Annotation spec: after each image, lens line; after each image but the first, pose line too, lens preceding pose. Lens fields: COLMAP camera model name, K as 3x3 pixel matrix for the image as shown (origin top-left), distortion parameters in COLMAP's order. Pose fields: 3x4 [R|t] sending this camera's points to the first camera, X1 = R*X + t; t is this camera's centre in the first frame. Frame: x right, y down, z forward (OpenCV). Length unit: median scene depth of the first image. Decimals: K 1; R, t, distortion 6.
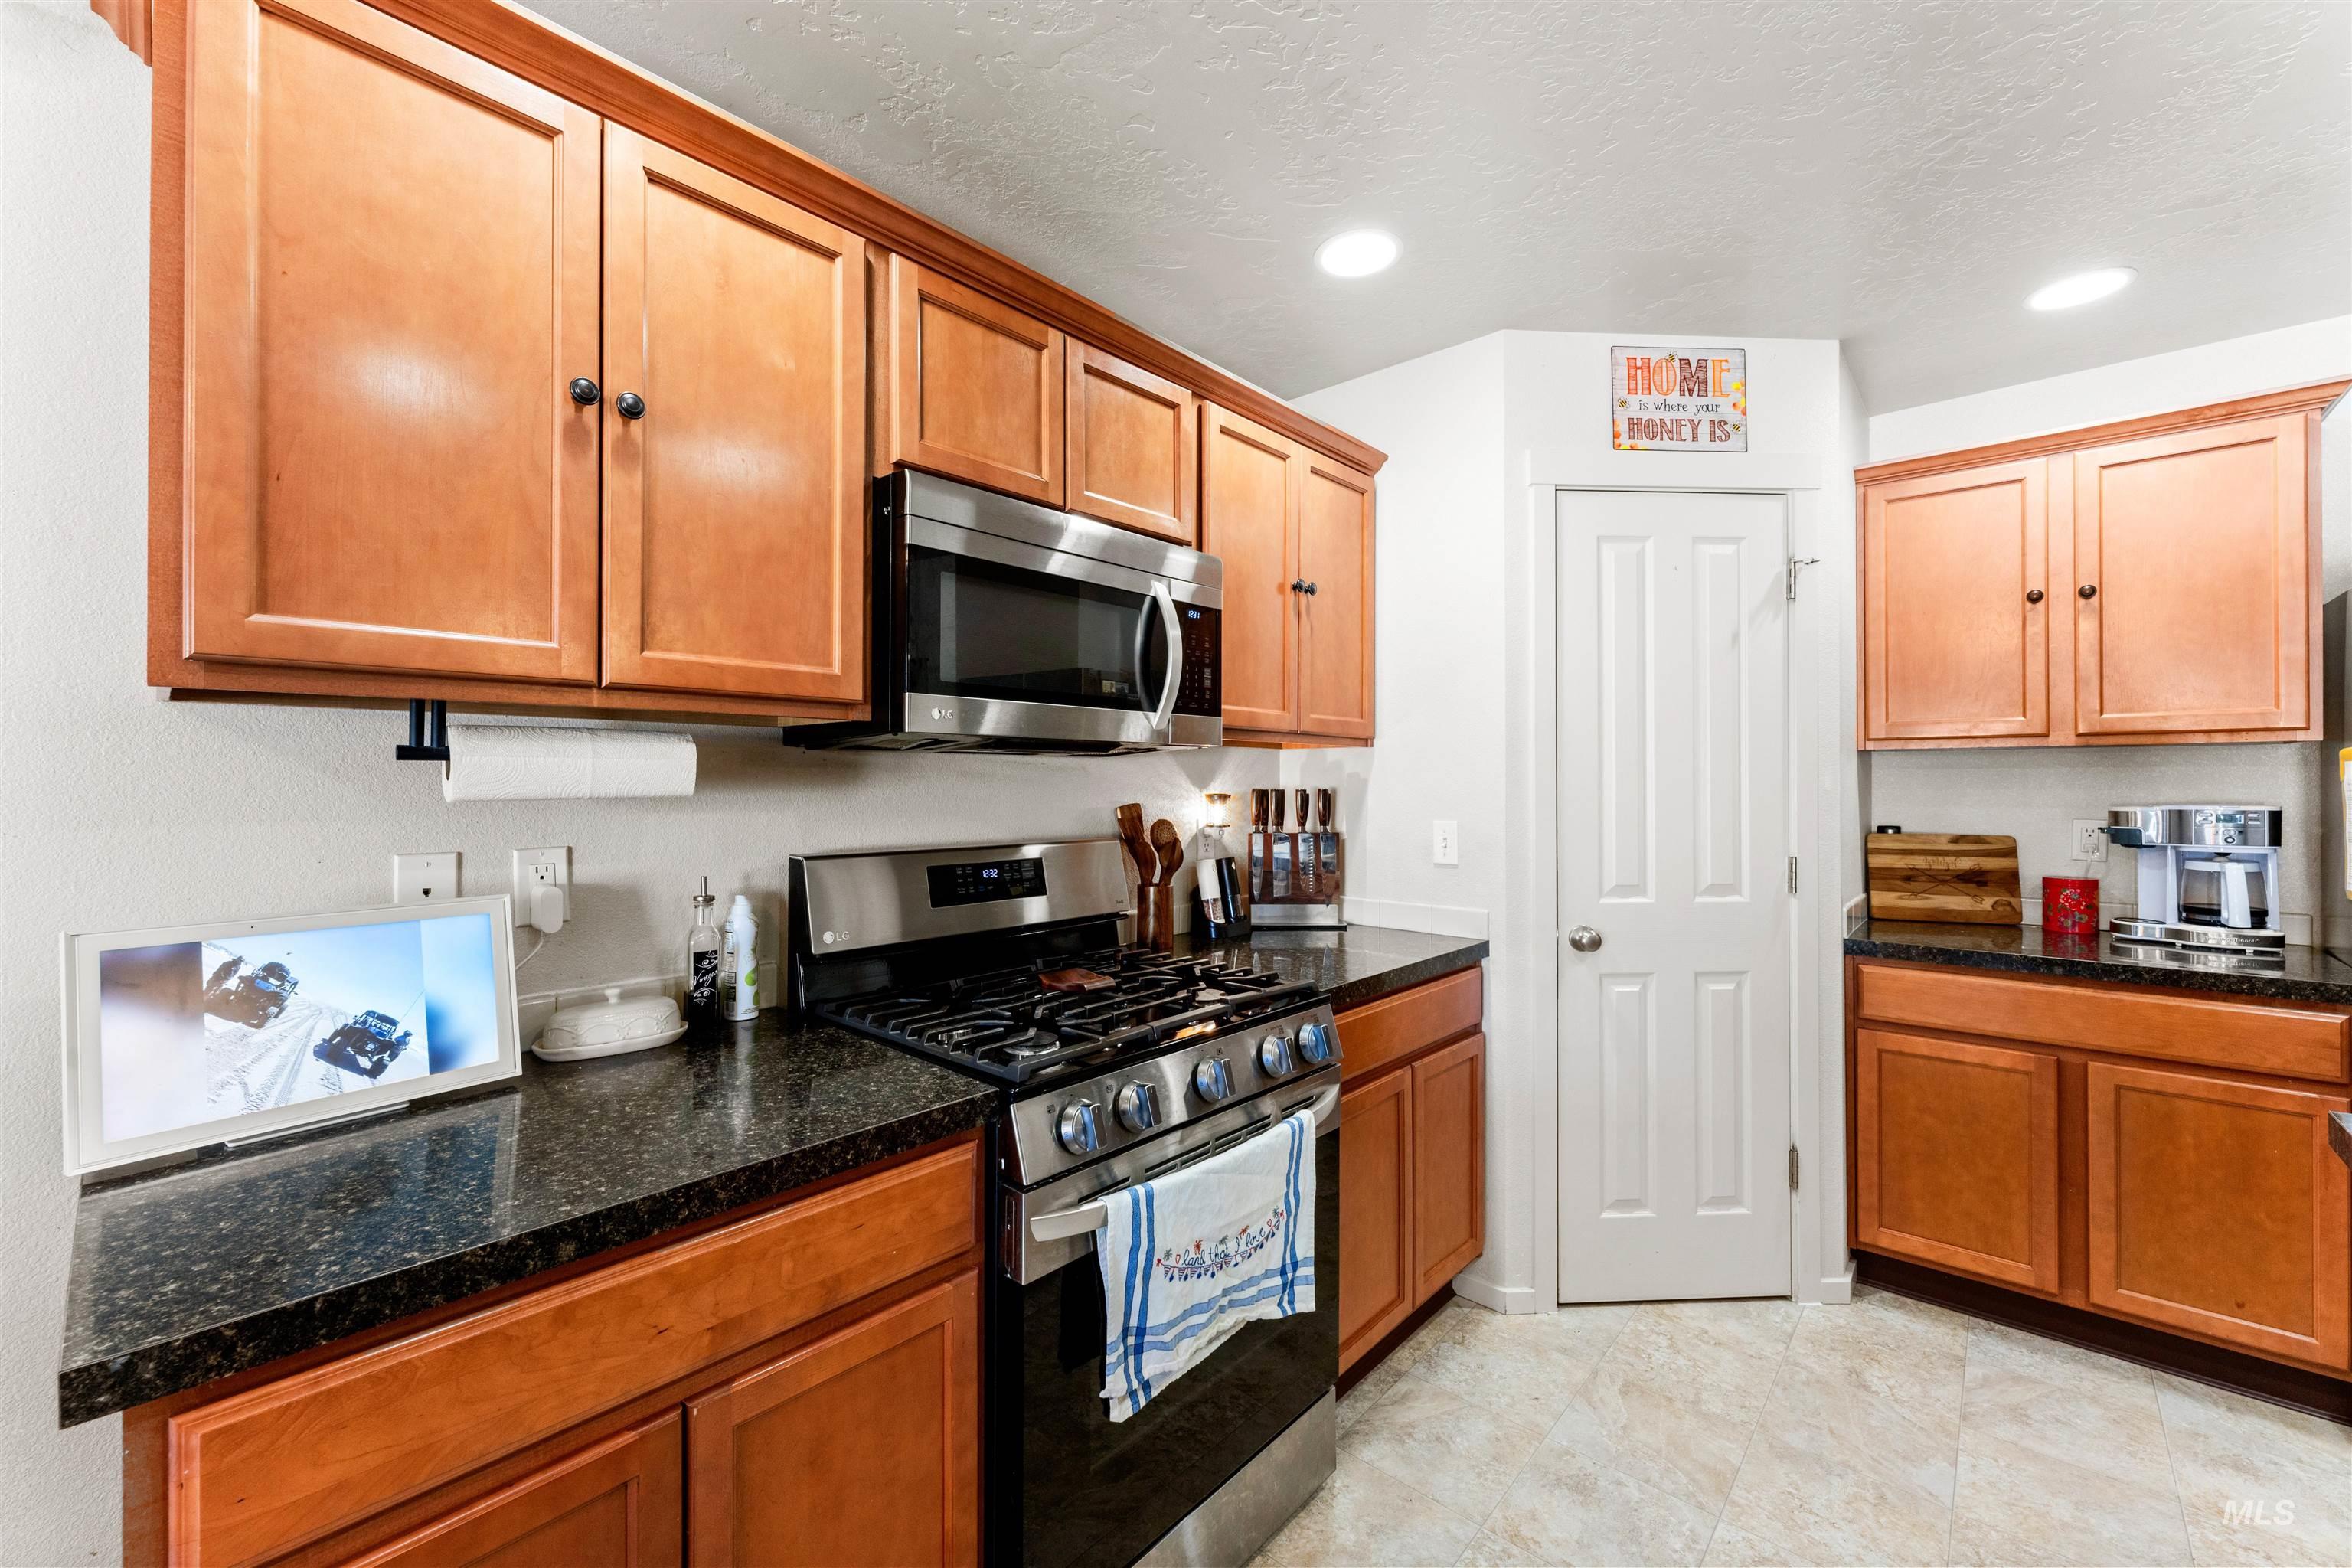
lens RADIAL K [[936.4, 0, 1179.7], [0, 936.4, 780.6], [0, 0, 1]] dist [-0.000454, 0.000311]
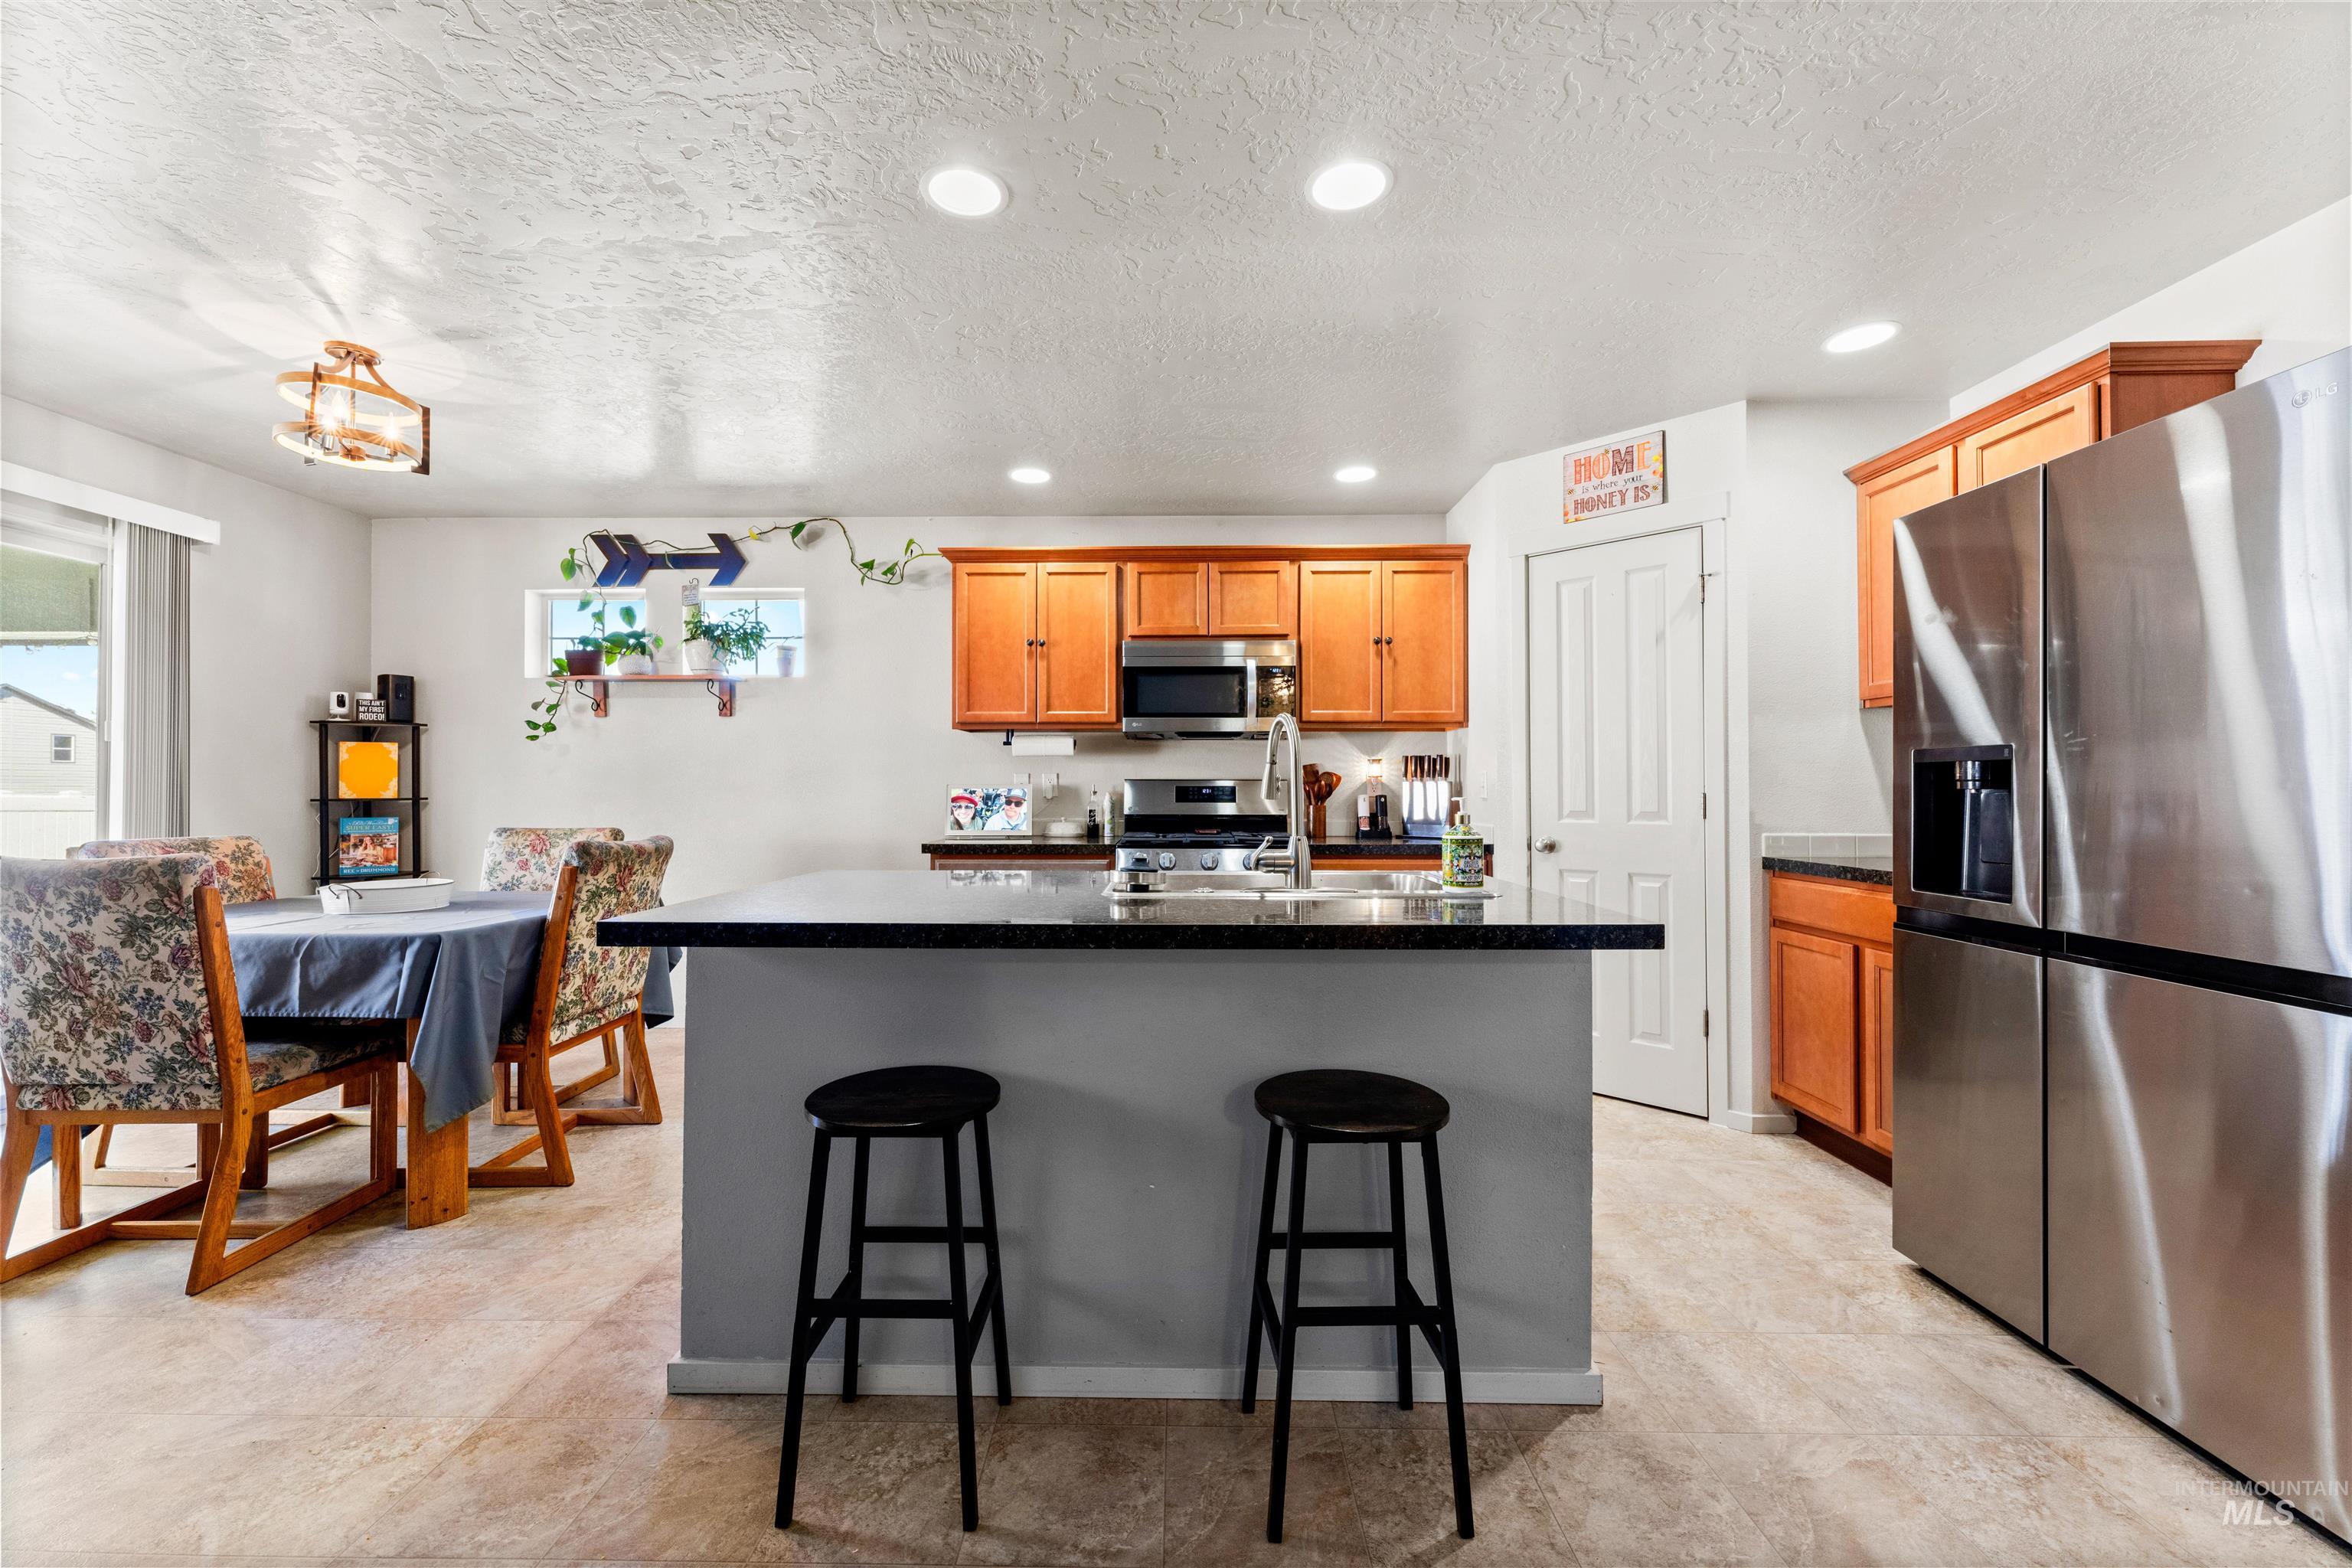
lens RADIAL K [[936.4, 0, 1172.0], [0, 936.4, 783.2], [0, 0, 1]] dist [-0.000454, 0.000311]
pose [[0.663436, -0.009158, -0.748177, 1.386472], [0.001628, 0.999940, -0.010796, 0.097762], [0.748231, 0.005945, 0.663412, -0.570158]]
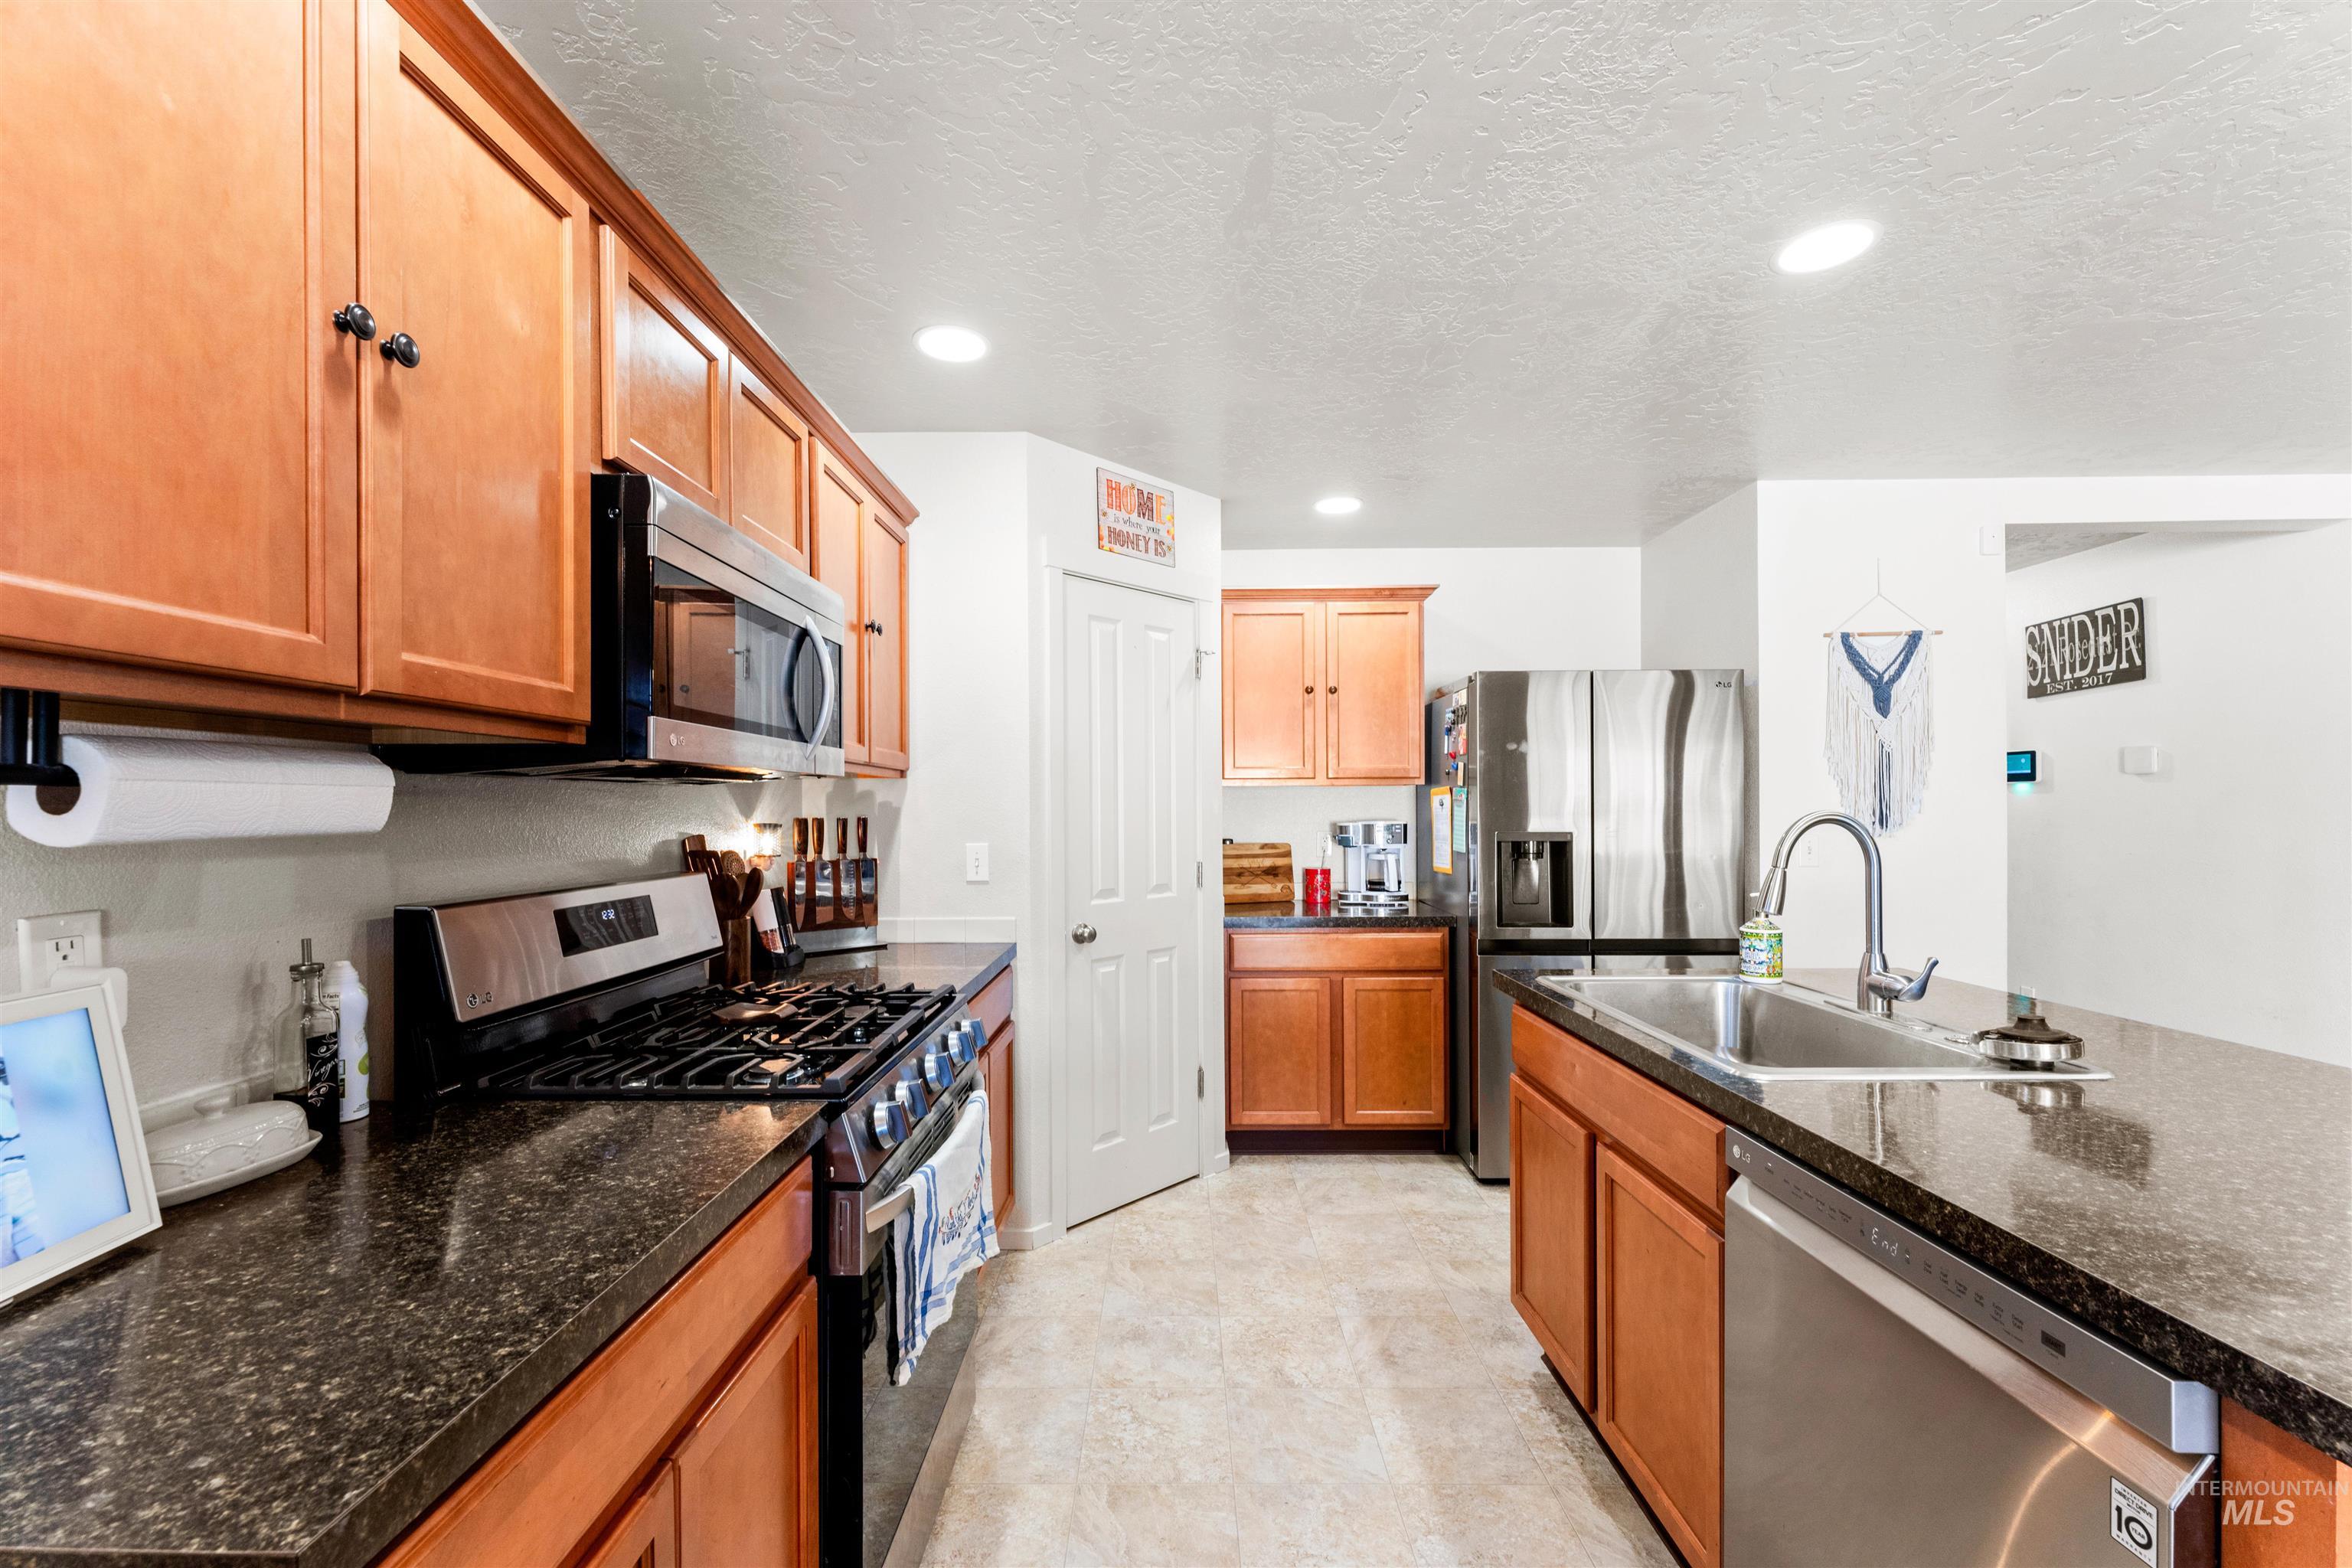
lens RADIAL K [[936.4, 0, 1198.1], [0, 936.4, 810.0], [0, 0, 1]] dist [-0.000454, 0.000311]
pose [[0.732673, -0.002814, 0.680575, -0.363601], [-0.000417, 0.999989, 0.004584, -0.003727], [-0.680581, -0.003642, 0.732664, -0.035946]]
